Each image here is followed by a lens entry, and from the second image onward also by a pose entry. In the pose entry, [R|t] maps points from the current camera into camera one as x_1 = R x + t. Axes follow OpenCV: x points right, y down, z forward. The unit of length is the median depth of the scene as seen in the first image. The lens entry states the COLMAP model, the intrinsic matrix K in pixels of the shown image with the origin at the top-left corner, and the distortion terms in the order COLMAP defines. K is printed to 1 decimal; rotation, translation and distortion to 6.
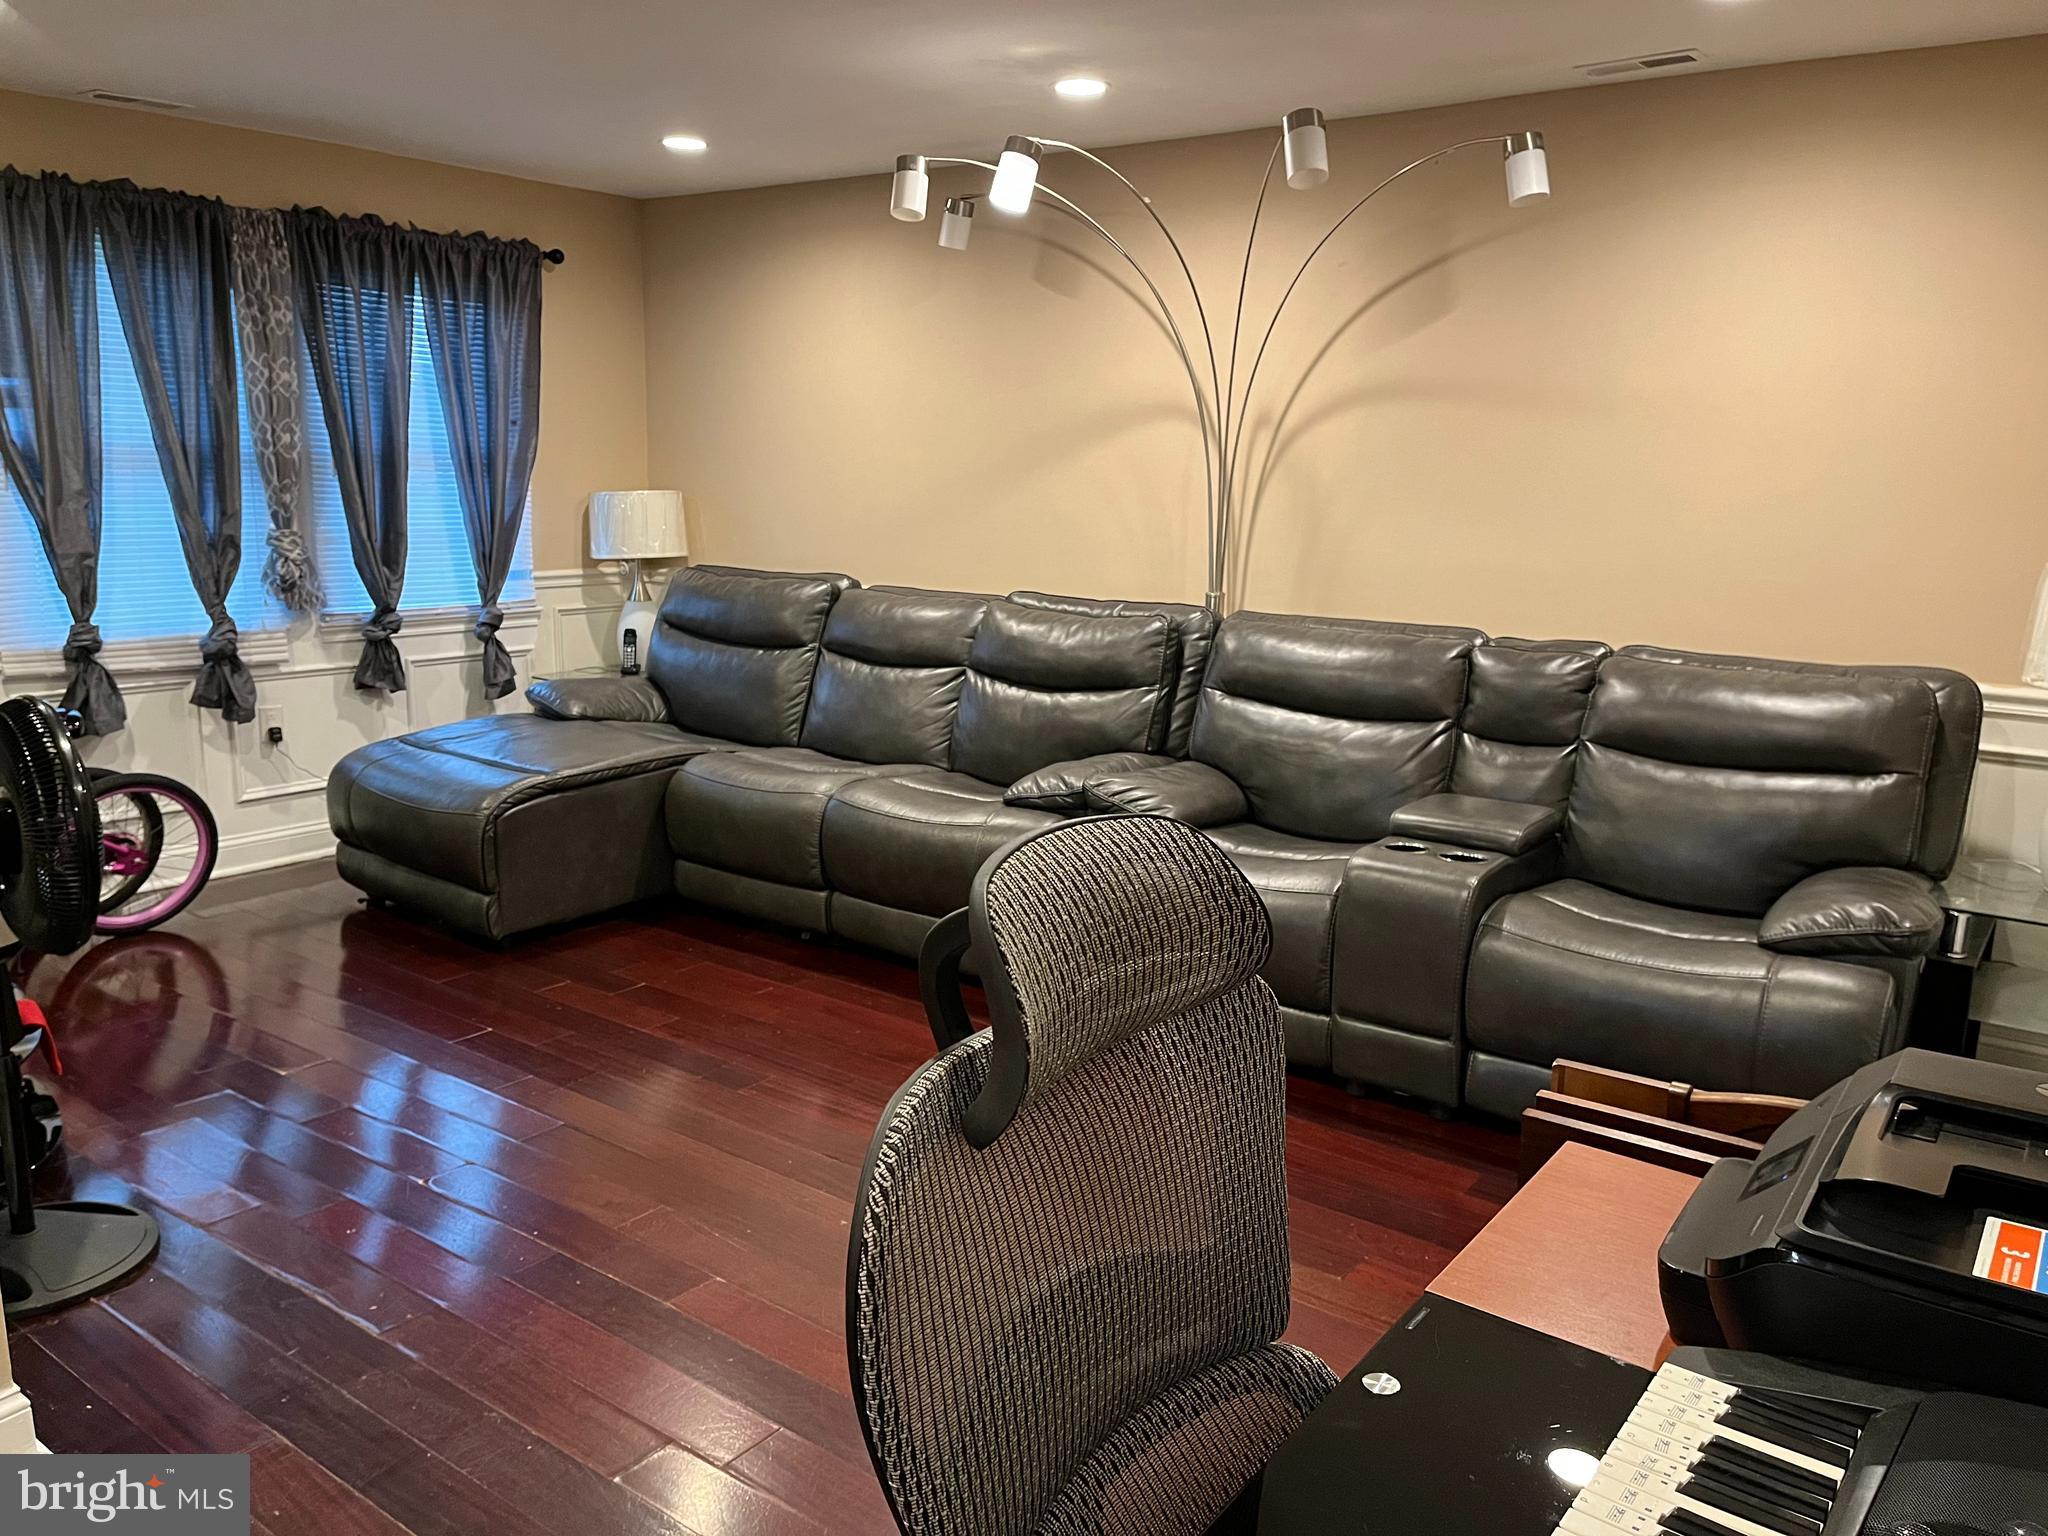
lens RADIAL K [[1541.5, 0, 1011.1], [0, 1541.5, 783.5], [0, 0, 1]] dist [0.062522, -0.069410]
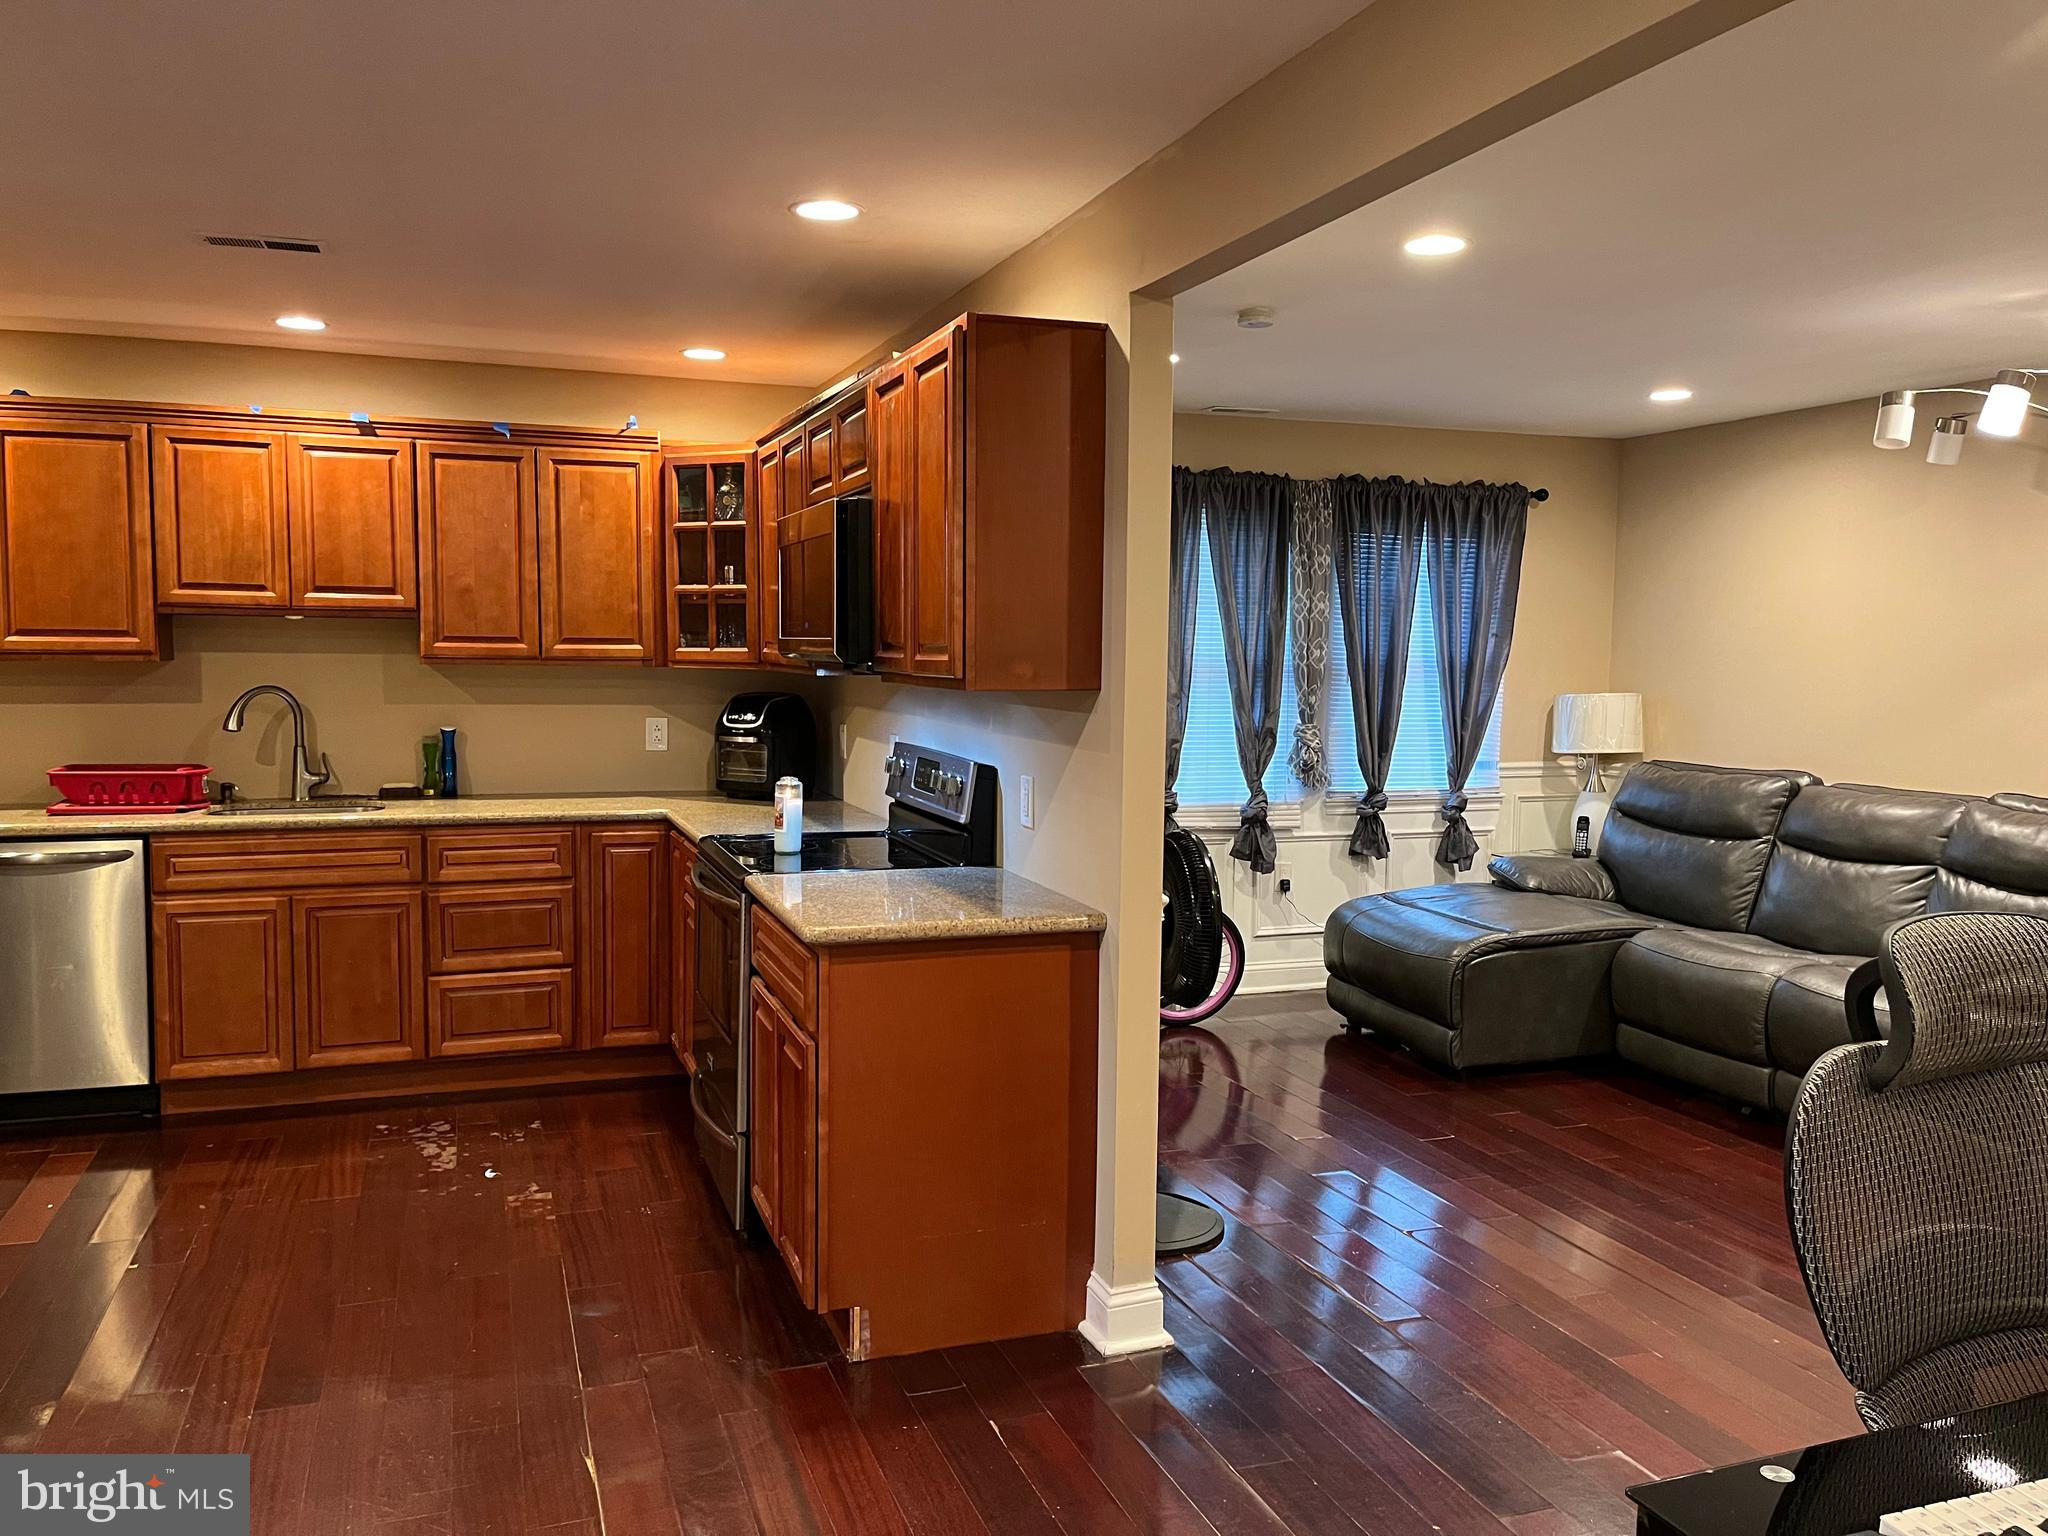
lens RADIAL K [[1542.4, 0, 1013.2], [0, 1542.4, 777.1], [0, 0, 1]] dist [0.057074, -0.060601]
pose [[0.837545, 0.033246, -0.545357, 0.019178], [-0.104356, 0.989505, -0.099945, 0.031104], [0.536310, 0.140620, 0.832224, -0.171289]]
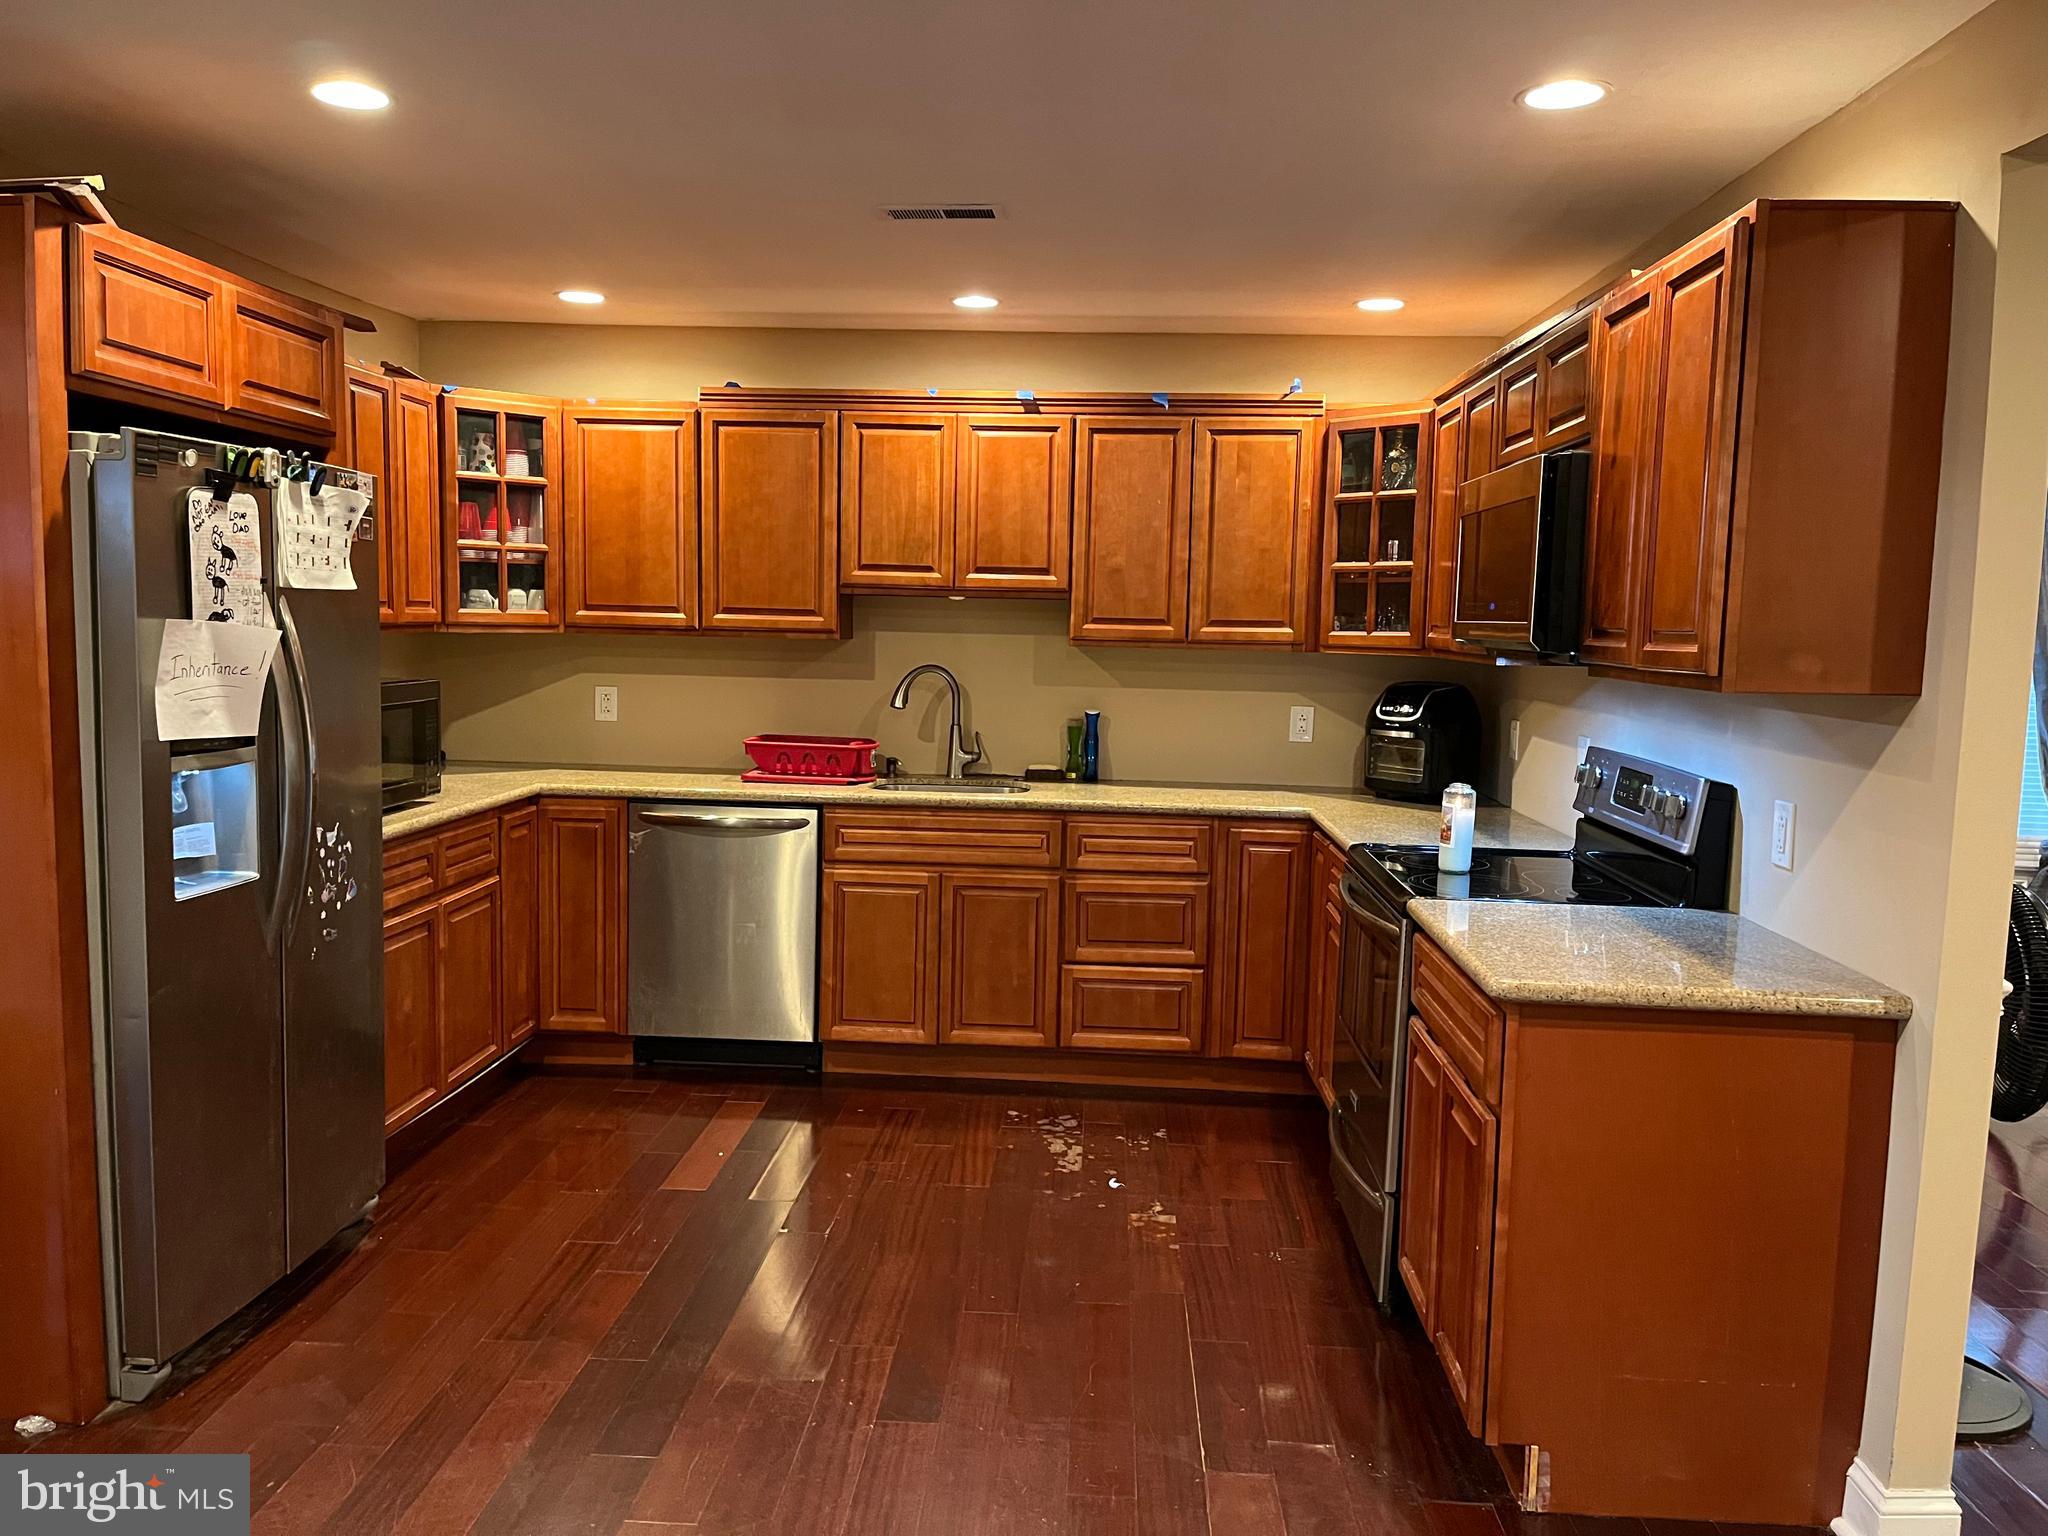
lens RADIAL K [[1541.5, 0, 1011.1], [0, 1541.5, 783.5], [0, 0, 1]] dist [0.062522, -0.069410]
pose [[0.557738, 0.079055, -0.826244, -0.058448], [-0.179190, 0.983448, -0.026862, 0.016932], [0.810444, 0.163037, 0.562671, -0.116693]]
